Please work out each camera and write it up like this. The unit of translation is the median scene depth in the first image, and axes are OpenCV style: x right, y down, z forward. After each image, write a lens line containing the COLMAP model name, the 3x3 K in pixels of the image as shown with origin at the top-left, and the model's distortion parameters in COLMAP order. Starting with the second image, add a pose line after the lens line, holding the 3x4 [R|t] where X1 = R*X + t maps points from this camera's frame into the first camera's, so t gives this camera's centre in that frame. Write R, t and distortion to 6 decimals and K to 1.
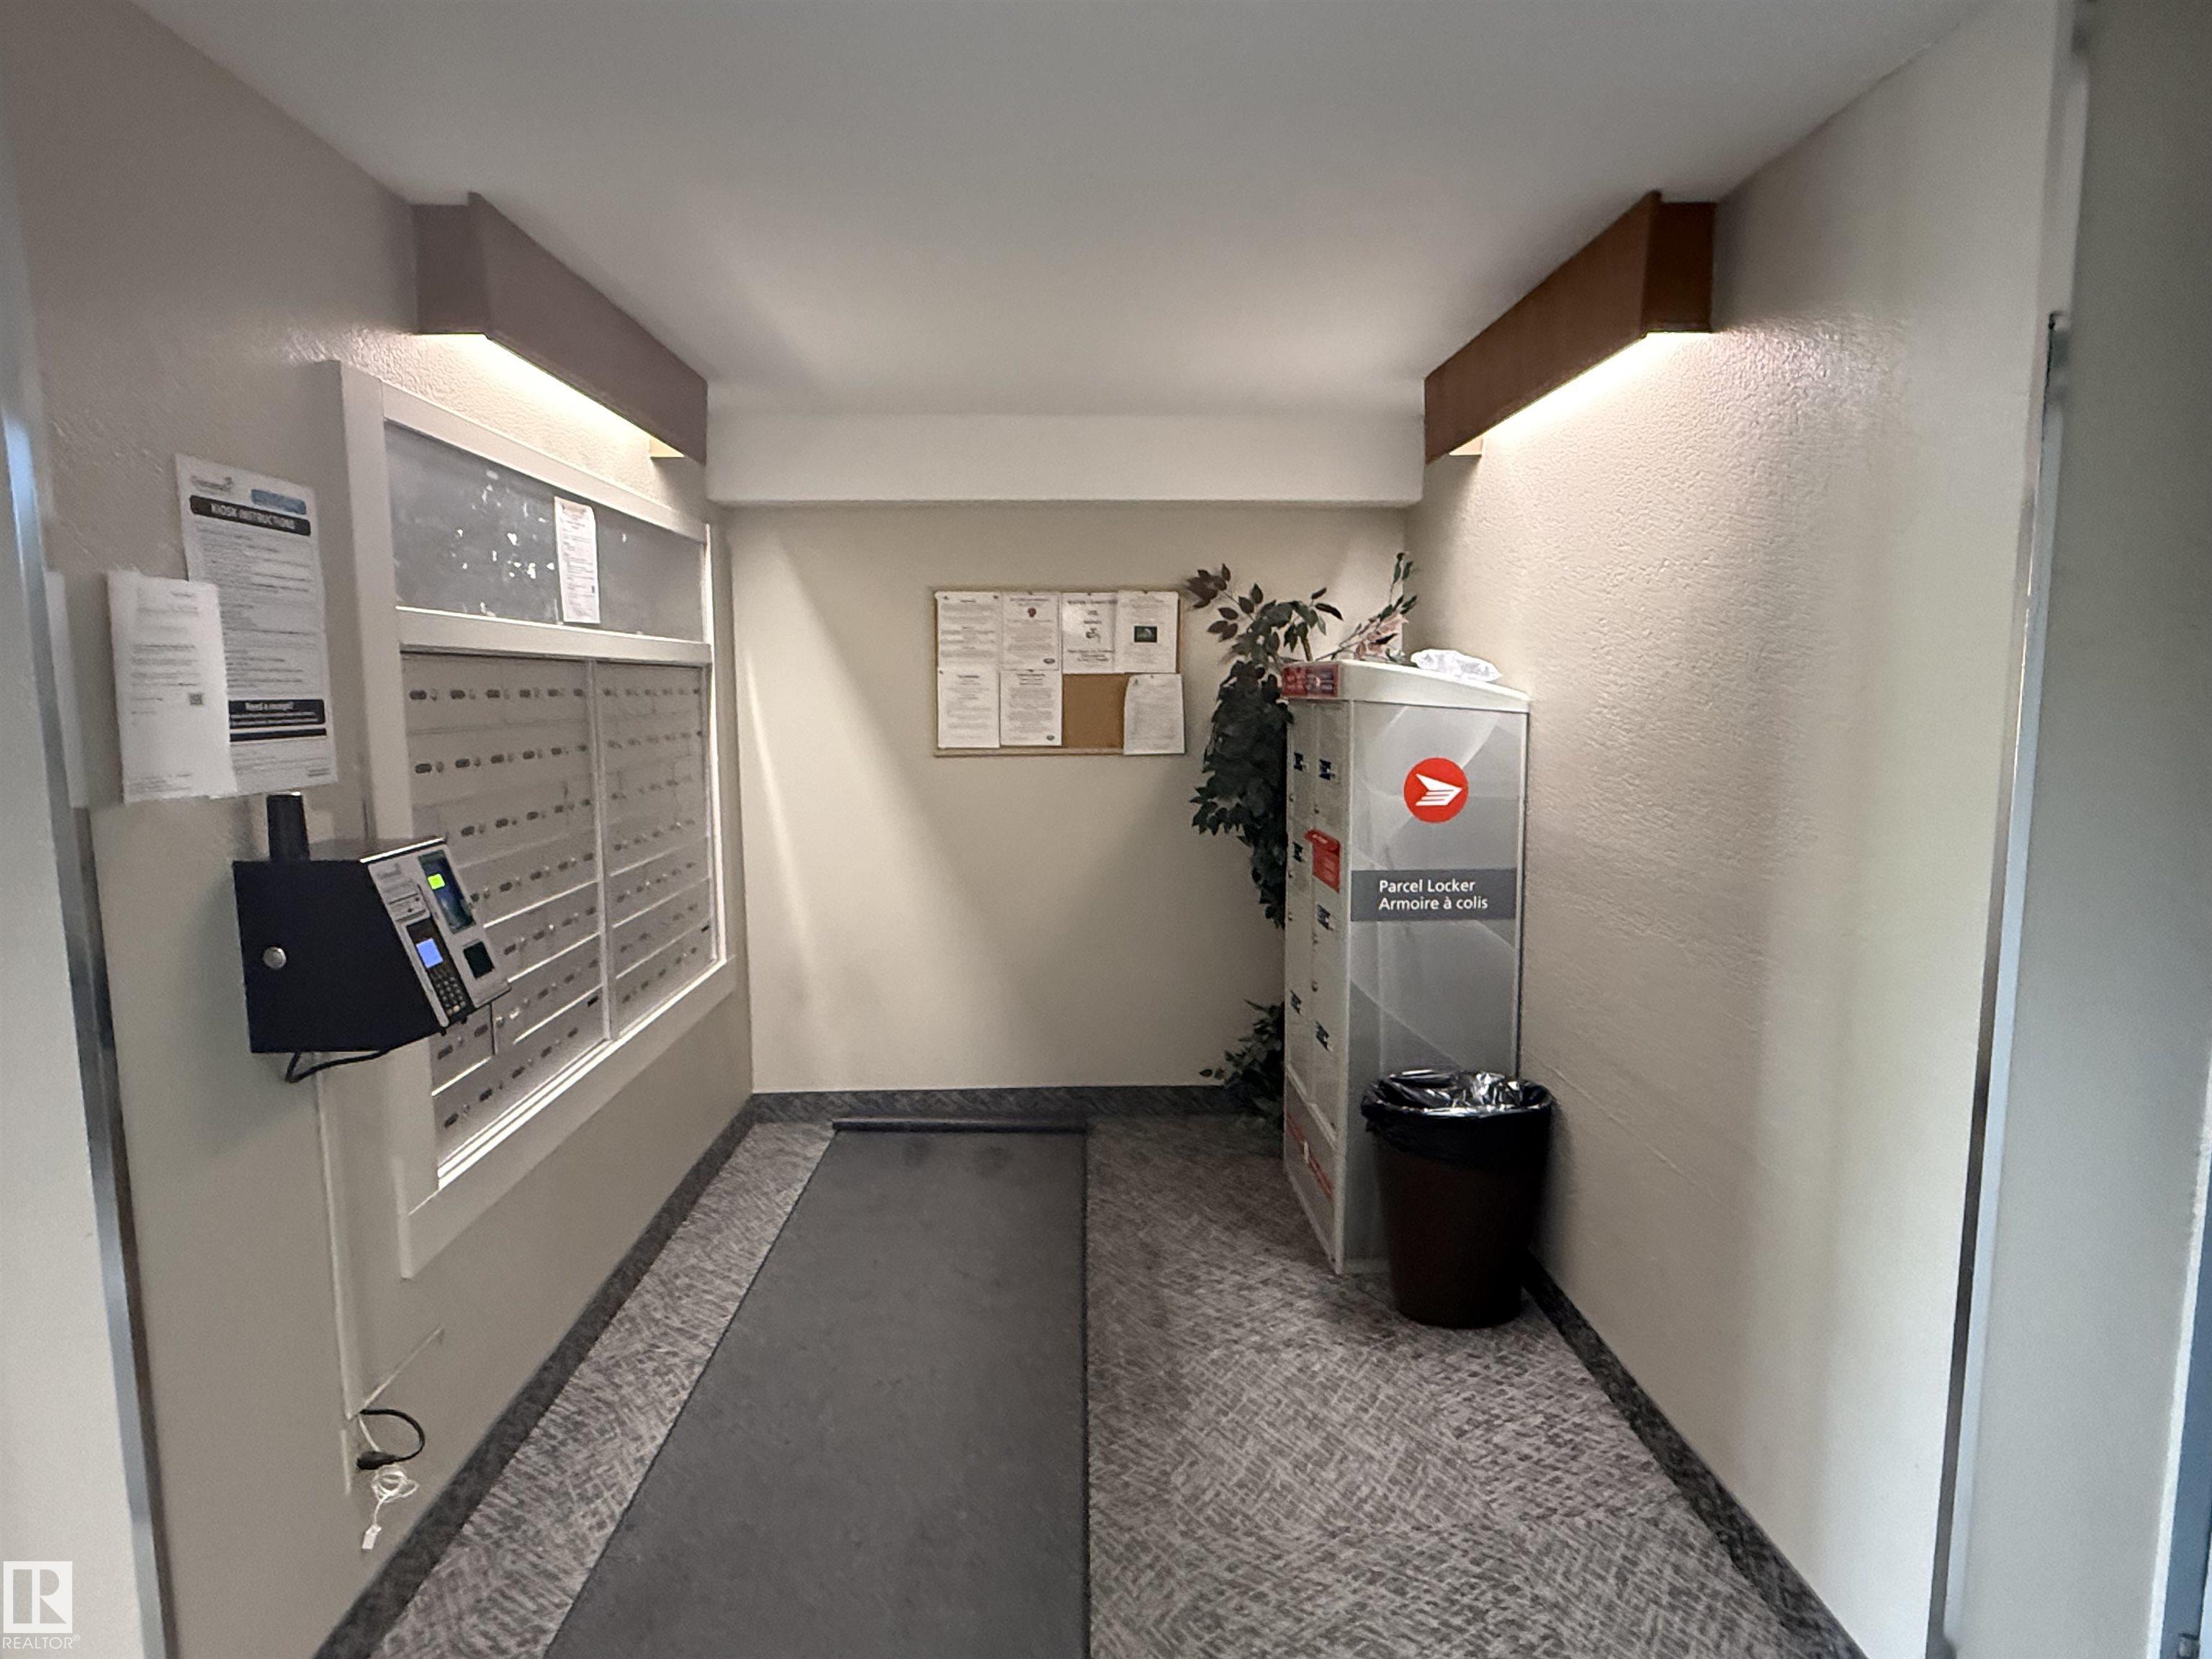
lens RADIAL K [[1218.7, 0, 1103.2], [0, 1218.7, 831.7], [0, 0, 1]] dist [-0.000252, -0.000032]
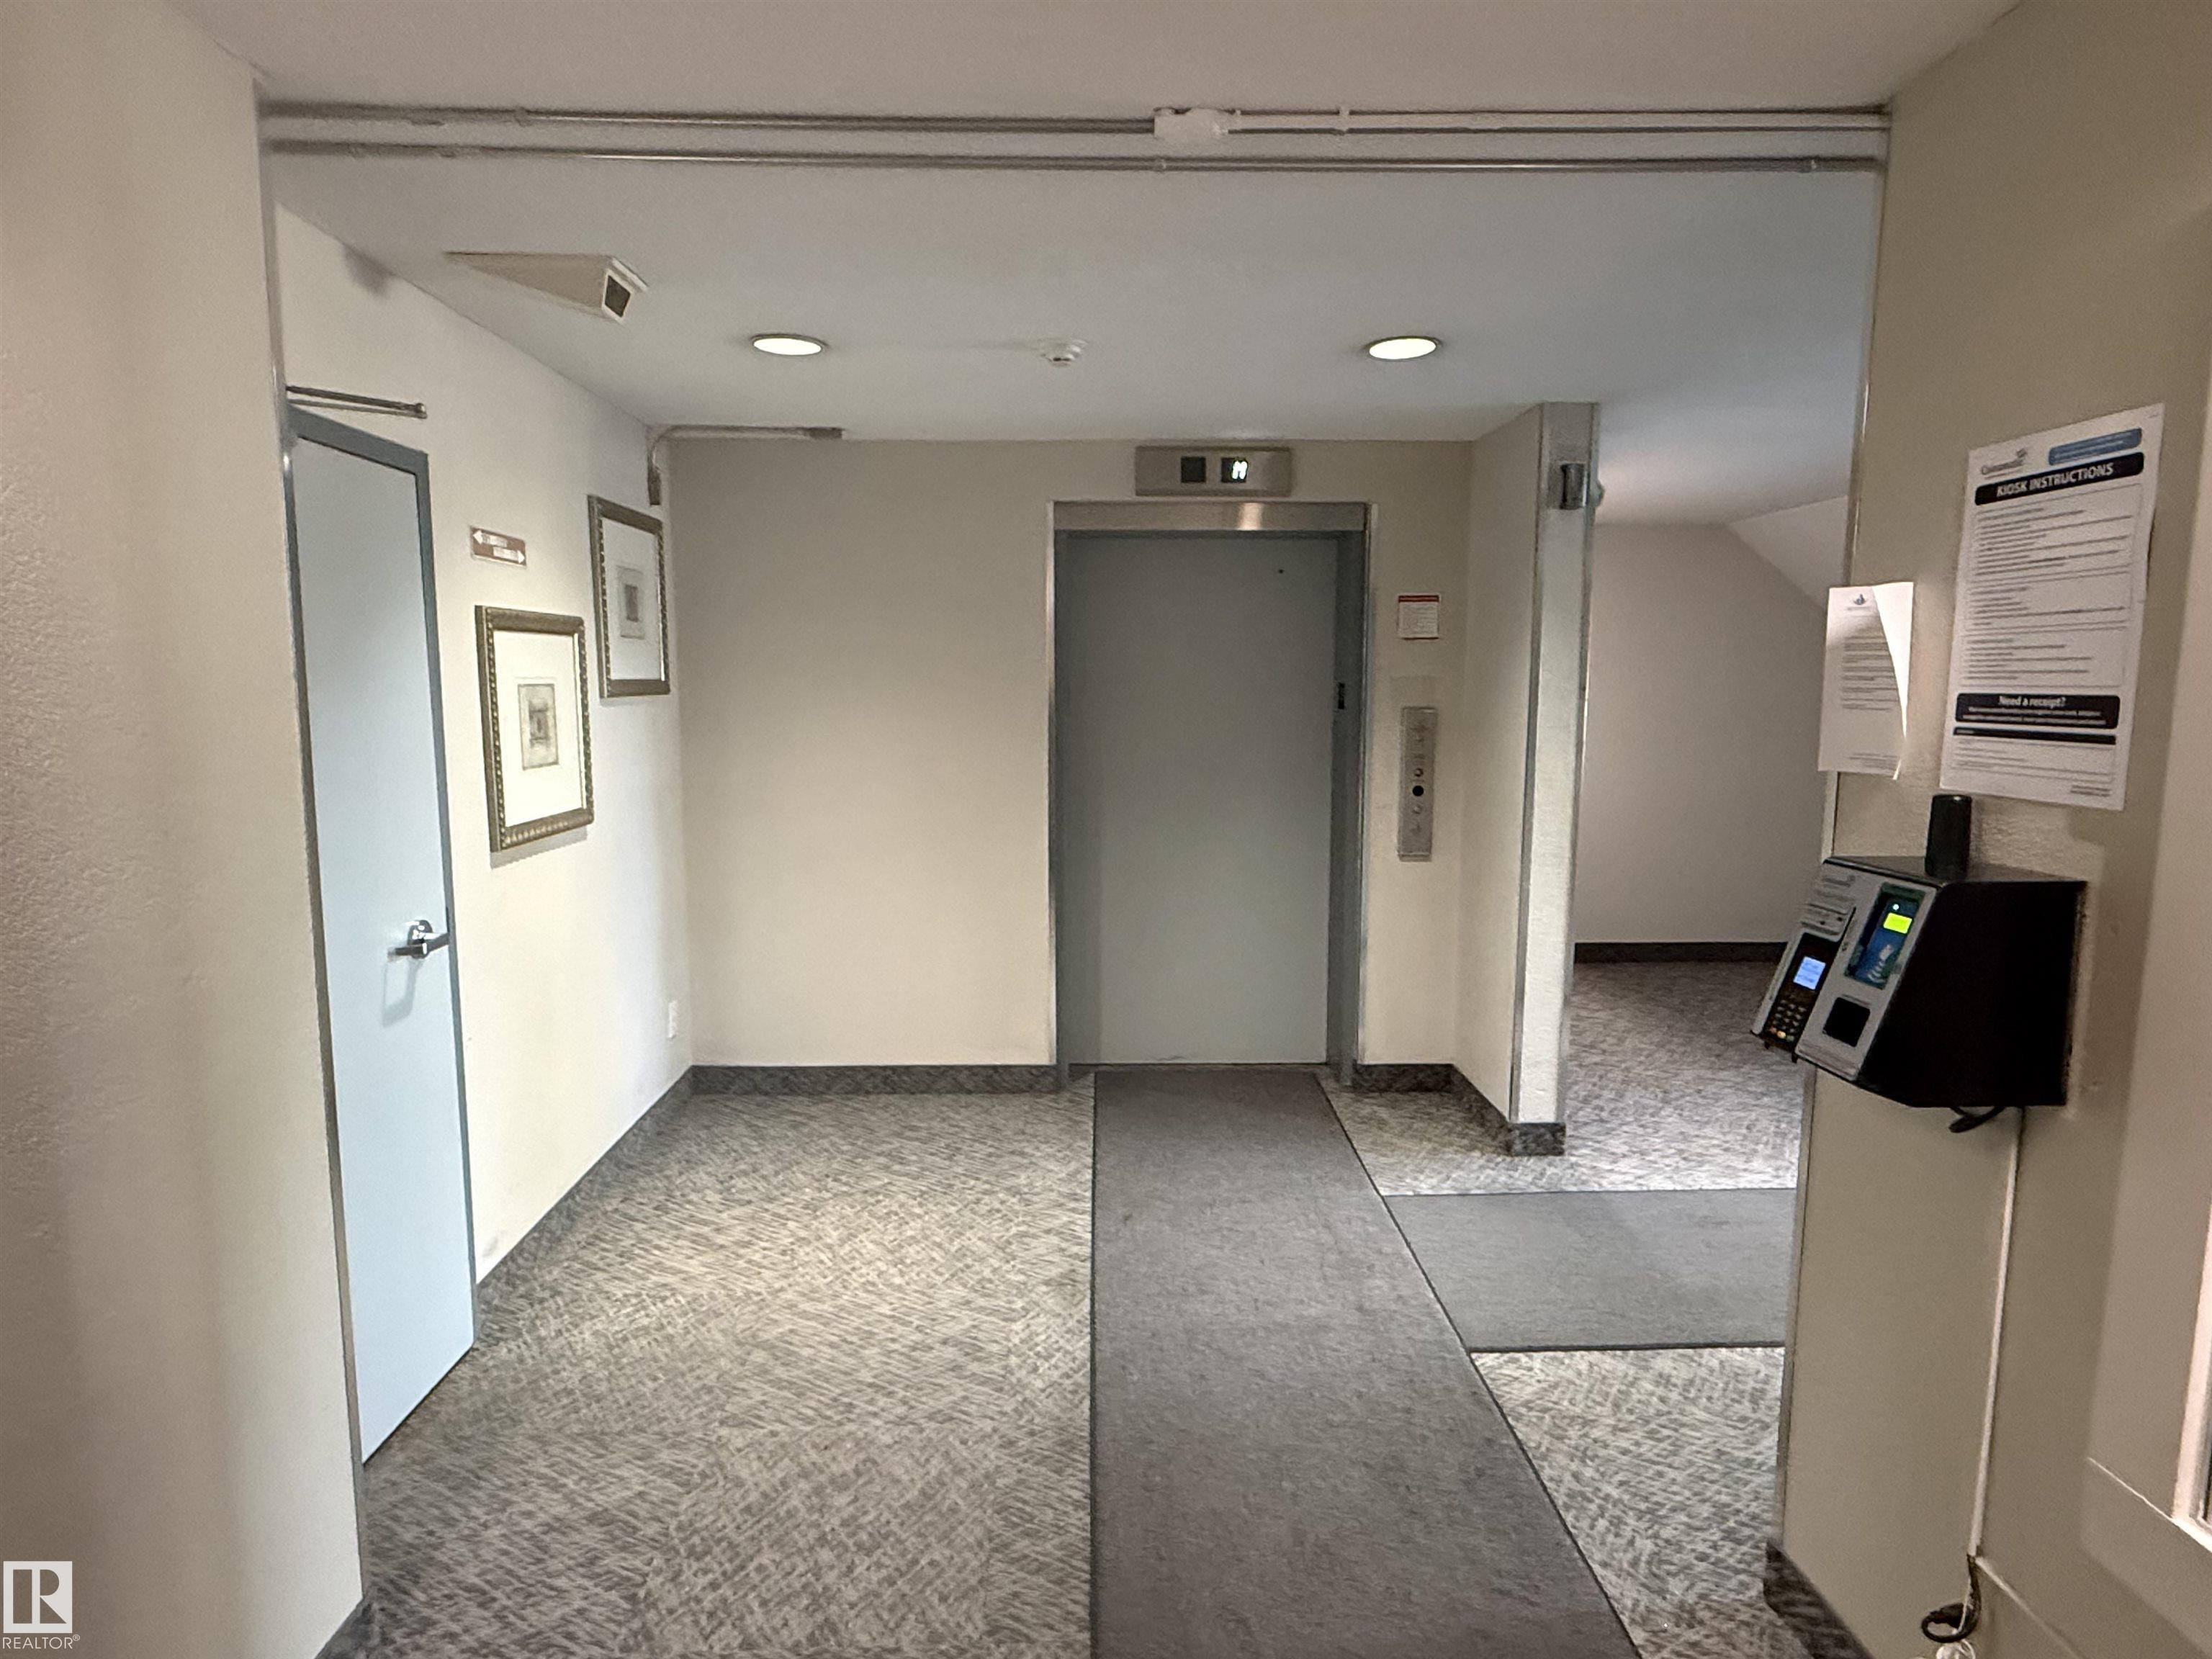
lens RADIAL K [[1218.7, 0, 1103.2], [0, 1218.7, 831.7], [0, 0, 1]] dist [-0.000252, -0.000032]
pose [[-0.999982, 0.005868, -0.001485, -0.025160], [0.005332, 0.970100, 0.242645, -0.227433], [0.002865, 0.242633, -0.970114, 1.866348]]
